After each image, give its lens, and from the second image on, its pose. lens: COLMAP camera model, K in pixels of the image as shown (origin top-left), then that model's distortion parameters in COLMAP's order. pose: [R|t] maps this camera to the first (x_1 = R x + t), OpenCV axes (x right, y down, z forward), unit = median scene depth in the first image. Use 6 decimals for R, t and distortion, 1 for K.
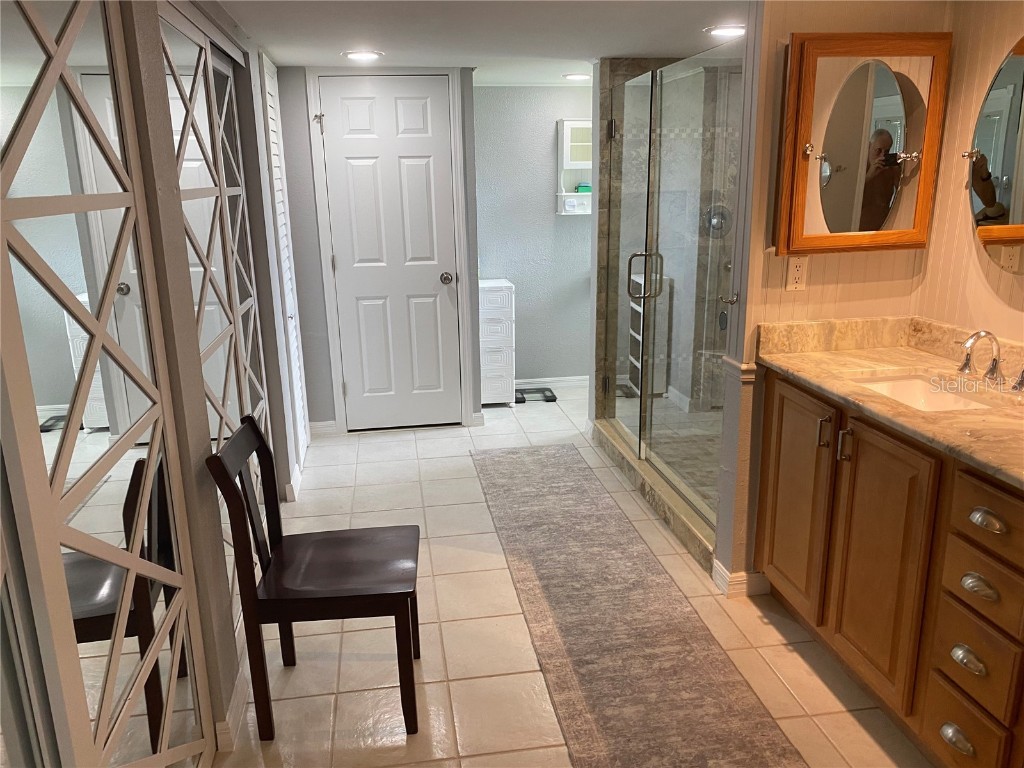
lens RADIAL K [[783.8, 0, 509.6], [0, 783.8, 383.2], [0, 0, 1]] dist [0.012656, -0.000634]
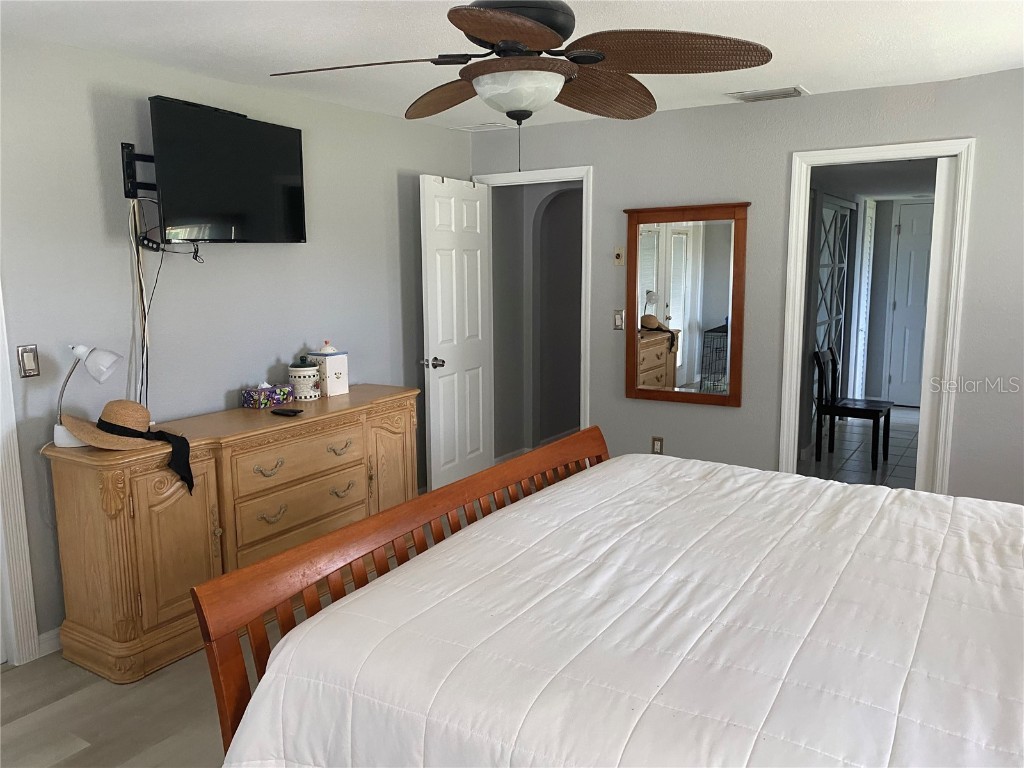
lens RADIAL K [[783.8, 0, 510.7], [0, 783.8, 382.5], [0, 0, 1]] dist [0.012656, -0.000634]
pose [[0.740778, 0.111439, -0.662442, 0.466931], [-0.177825, 0.983495, -0.033405, 0.322808], [0.647786, 0.142544, 0.748368, -1.224204]]
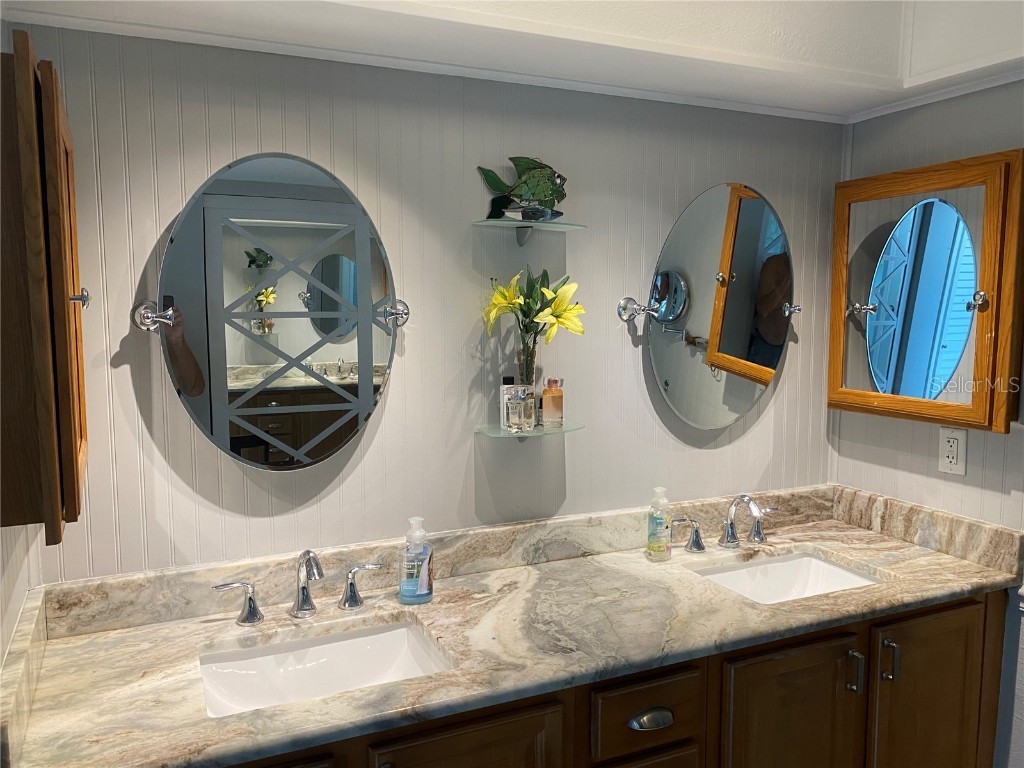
lens RADIAL K [[783.8, 0, 512.5], [0, 783.8, 383.6], [0, 0, 1]] dist [0.012656, -0.000634]
pose [[-0.253418, -0.075586, 0.964399, -0.149402], [0.257702, 0.955641, 0.142617, -0.301739], [-0.932400, 0.284669, -0.222698, 1.060264]]
